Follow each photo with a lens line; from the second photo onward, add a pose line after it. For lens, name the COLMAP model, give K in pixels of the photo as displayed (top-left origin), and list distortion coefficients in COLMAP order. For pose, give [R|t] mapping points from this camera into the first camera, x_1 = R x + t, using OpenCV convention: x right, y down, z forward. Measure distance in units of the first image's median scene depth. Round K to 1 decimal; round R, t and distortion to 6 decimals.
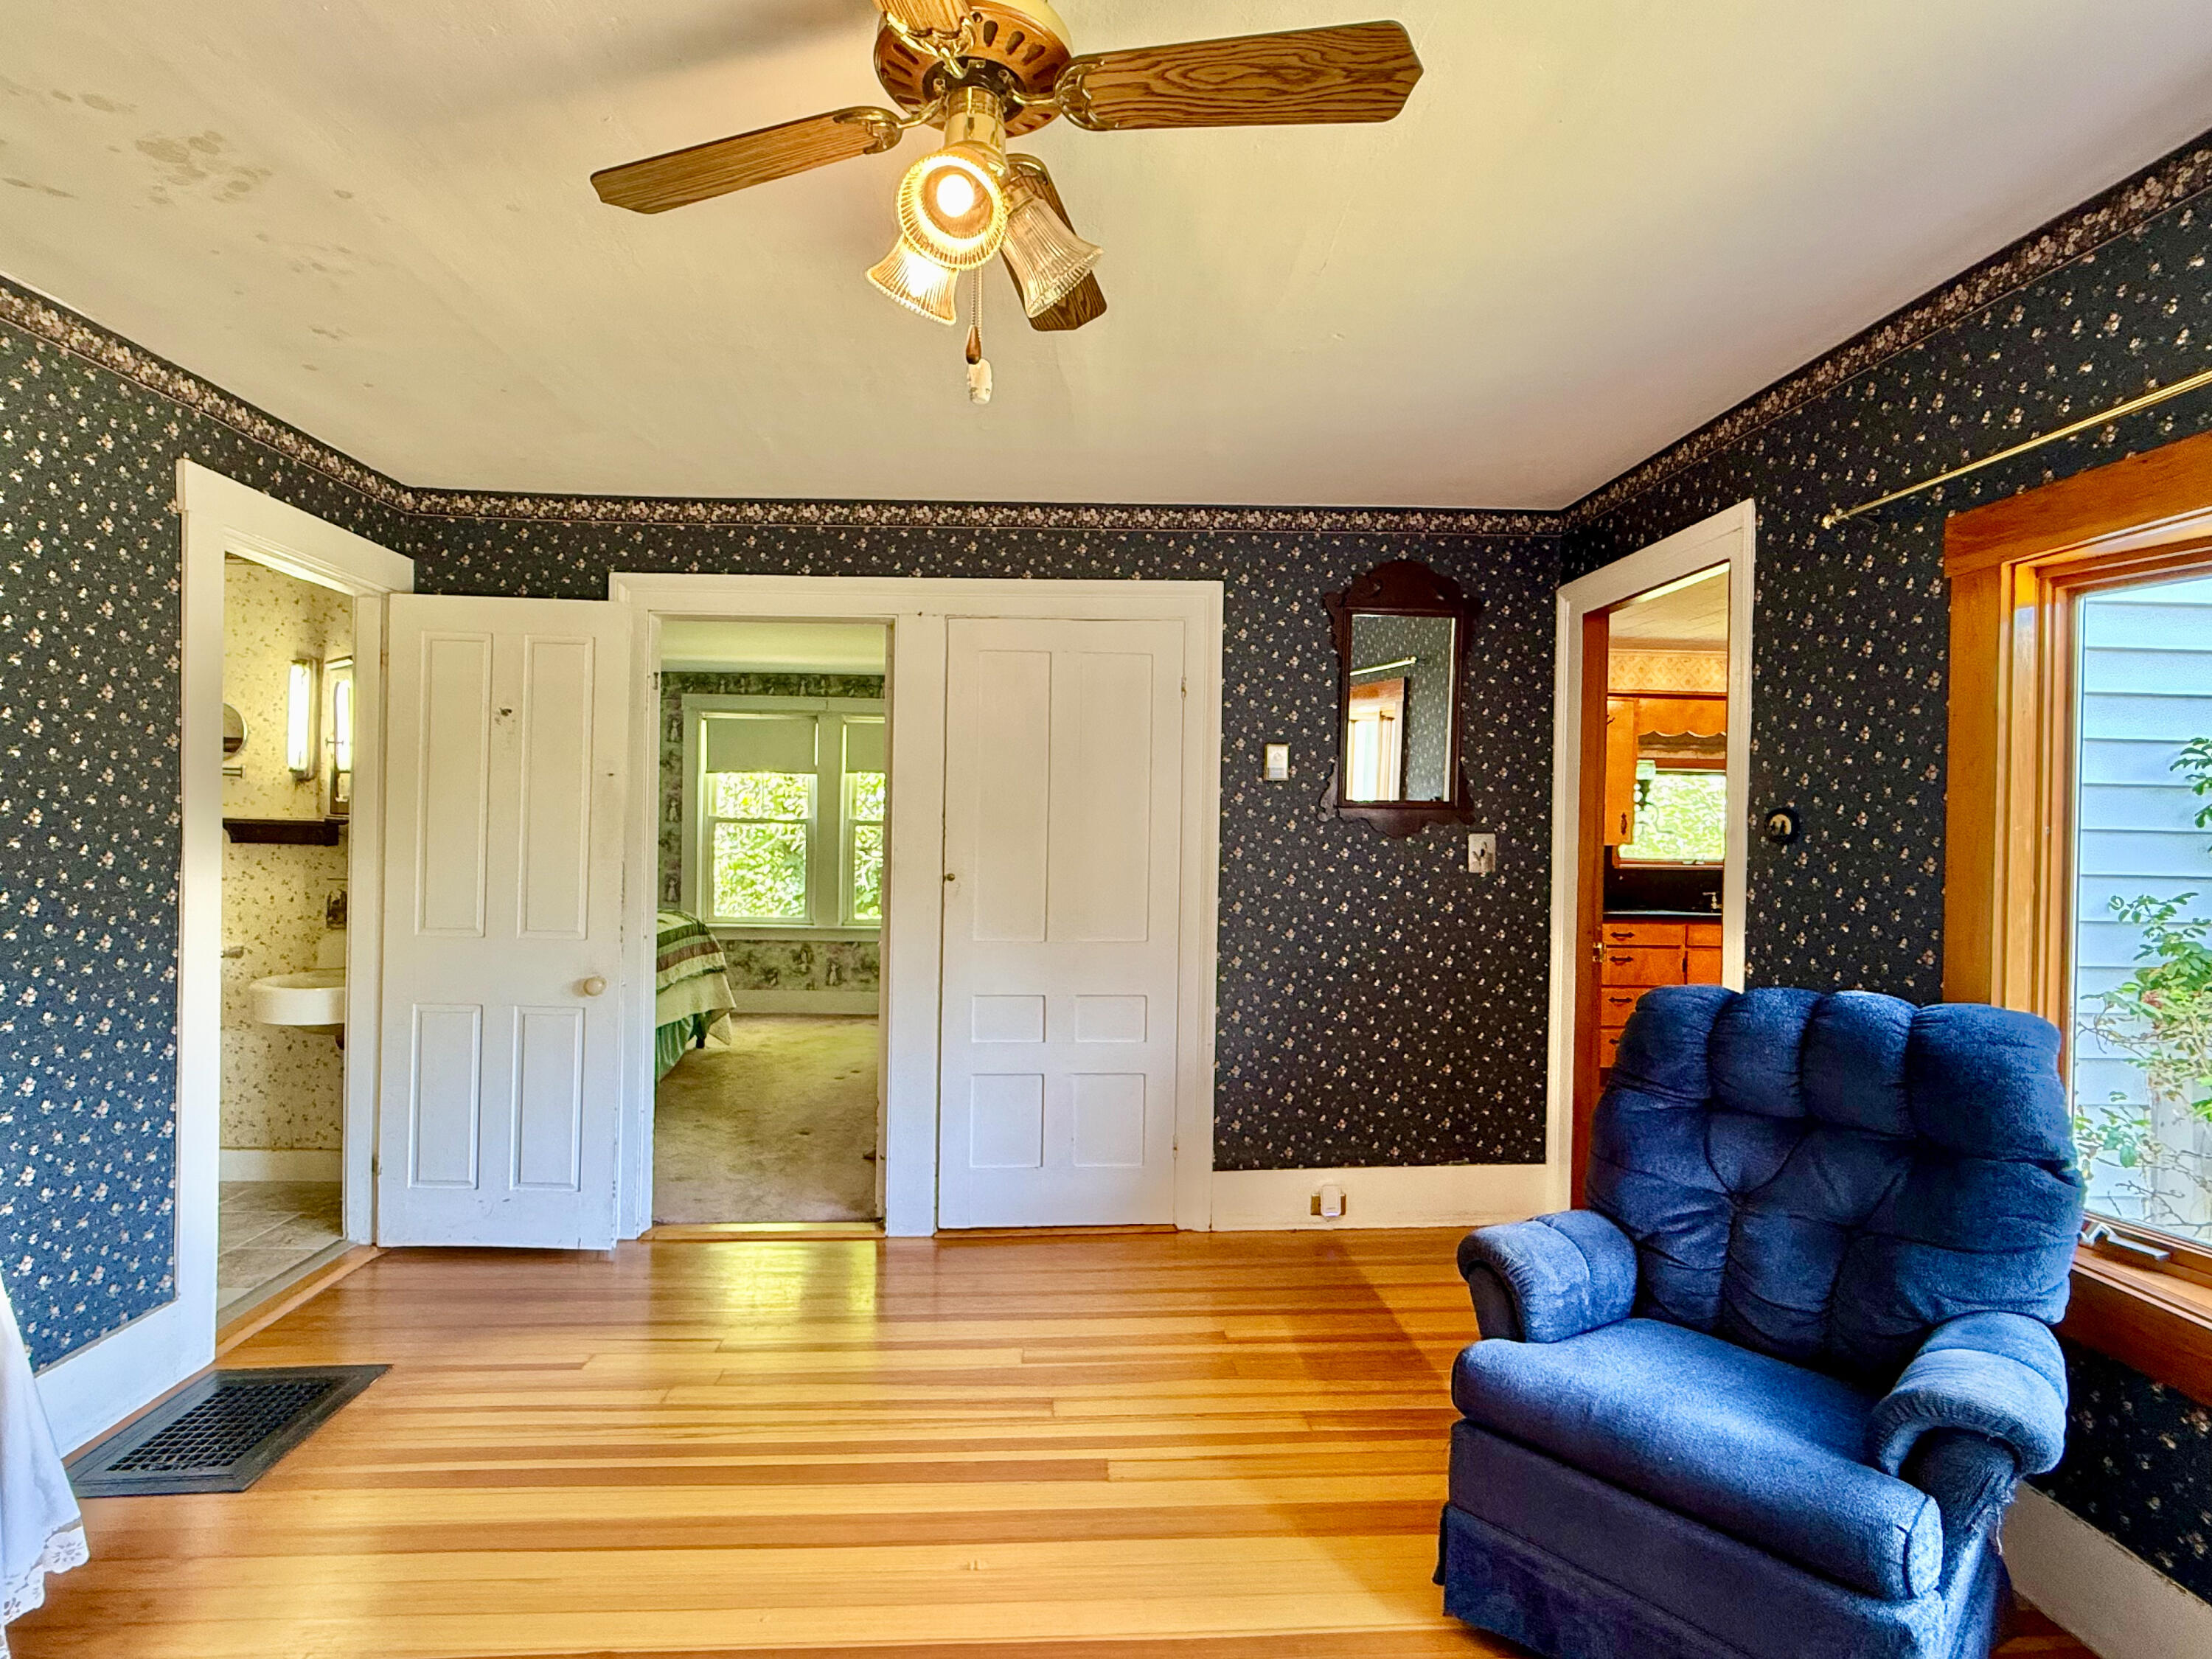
lens RADIAL K [[1125.0, 0, 1099.6], [0, 1125.0, 829.5], [0, 0, 1]] dist [-0.021936, 0.002995]
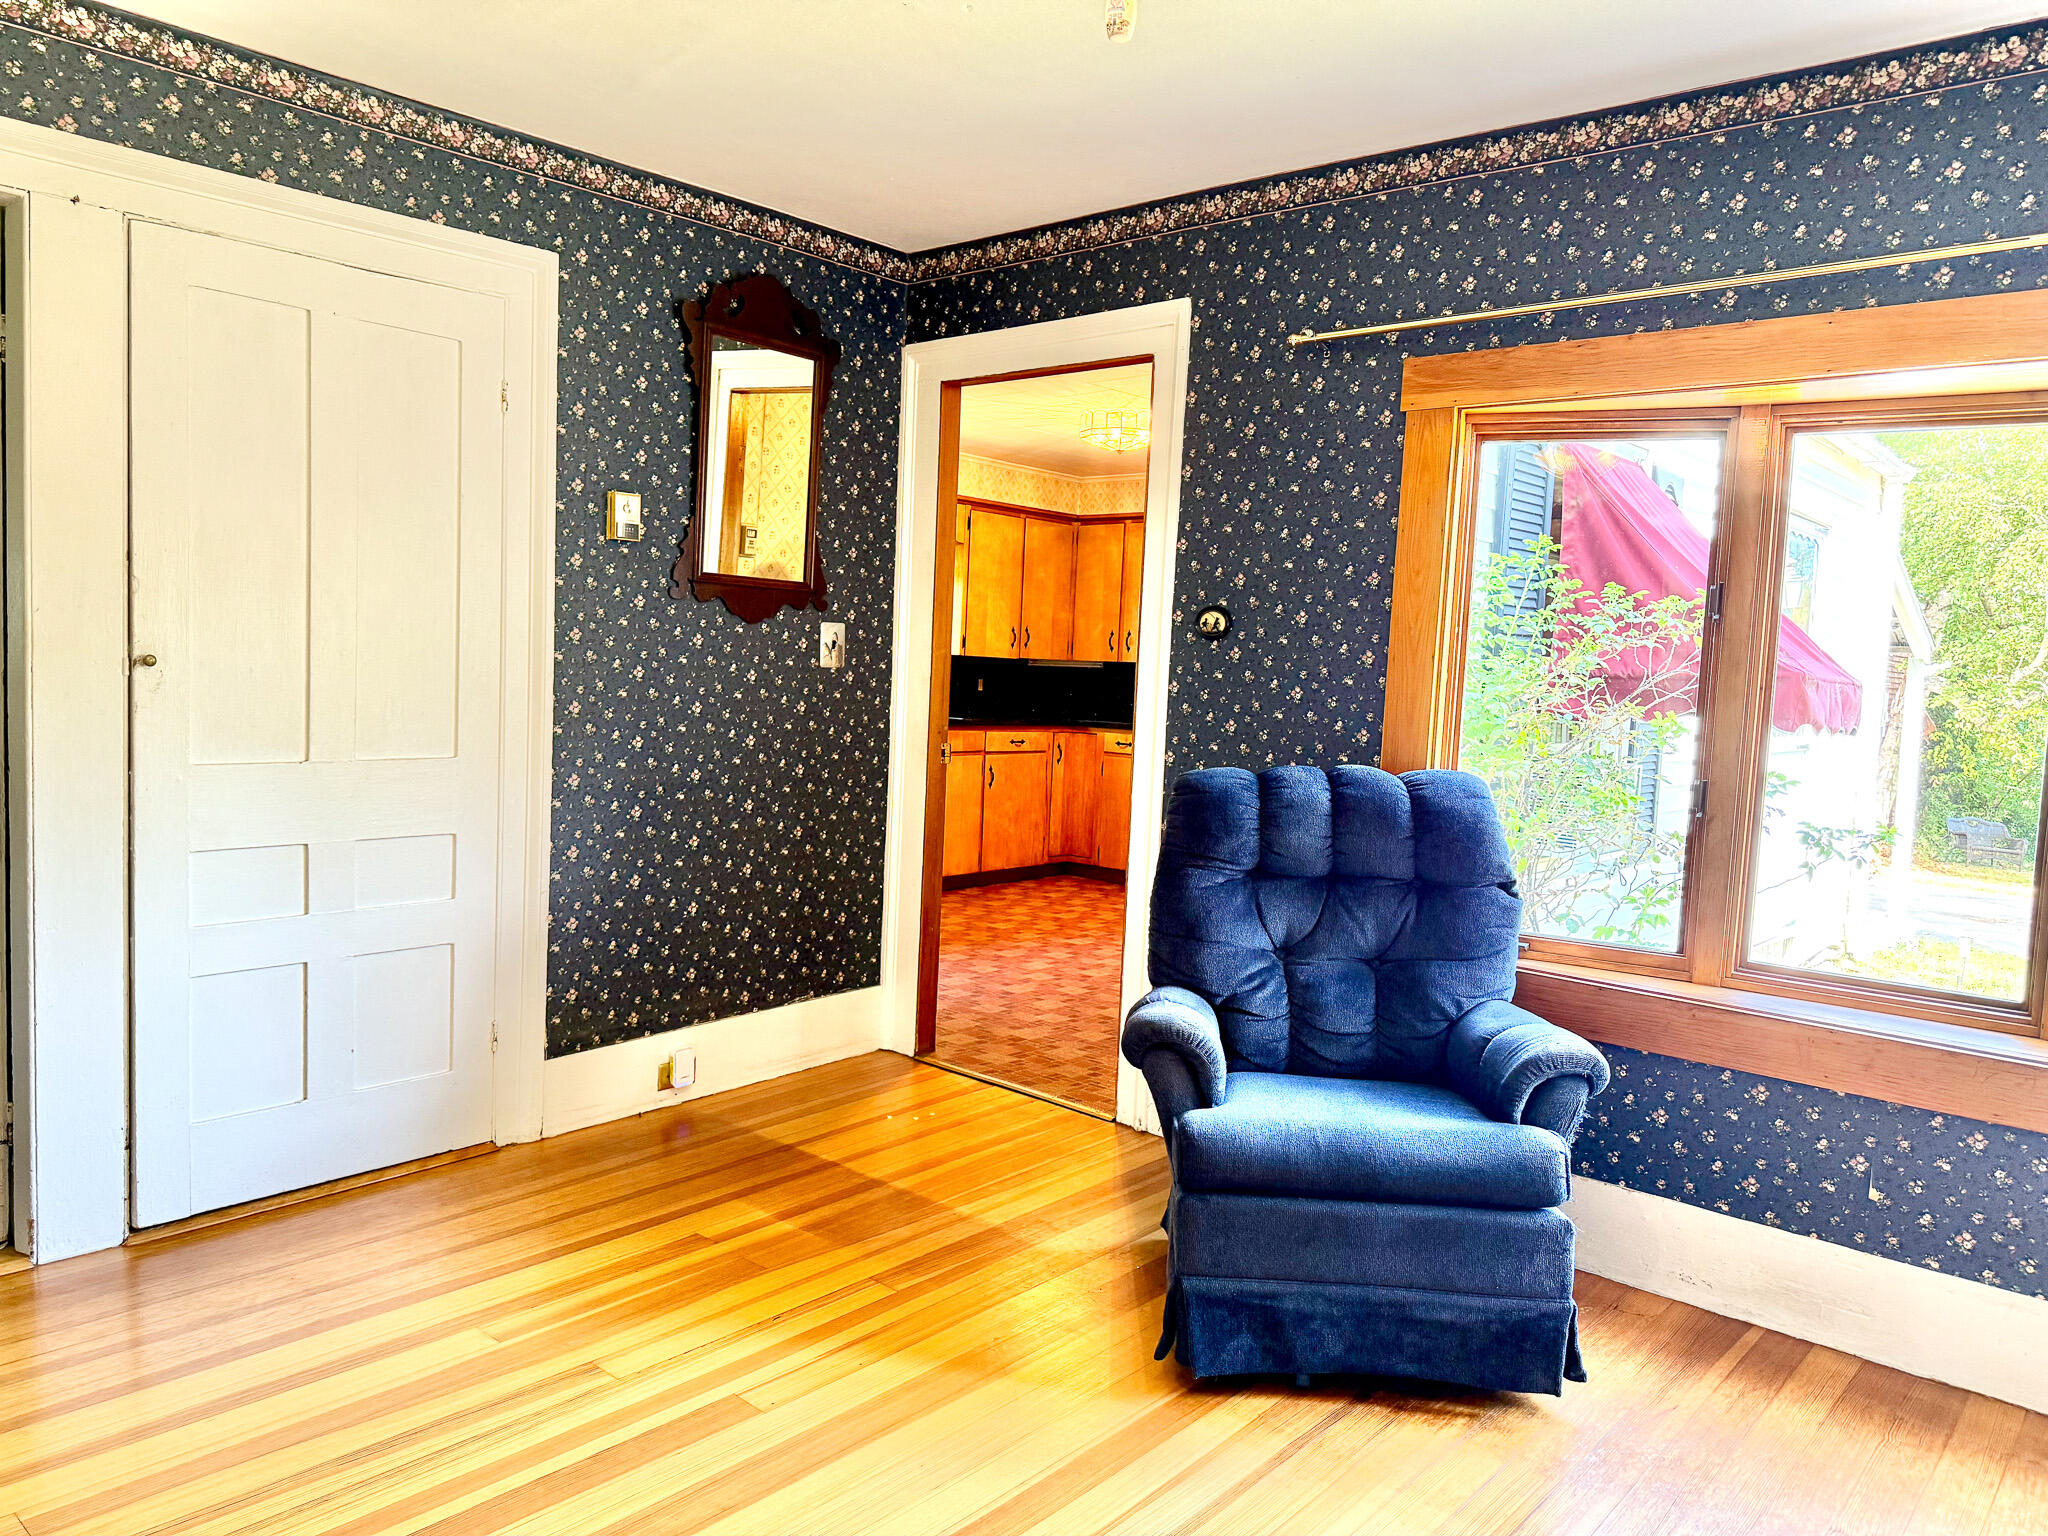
lens RADIAL K [[1424.4, 0, 1035.7], [0, 1424.4, 785.5], [0, 0, 1]] dist [0.039042, -0.062846]
pose [[0.691057, -0.045962, 0.721337, -0.362529], [-0.032522, 0.994988, 0.094555, 0.021125], [-0.722068, -0.088802, 0.686099, 0.123911]]
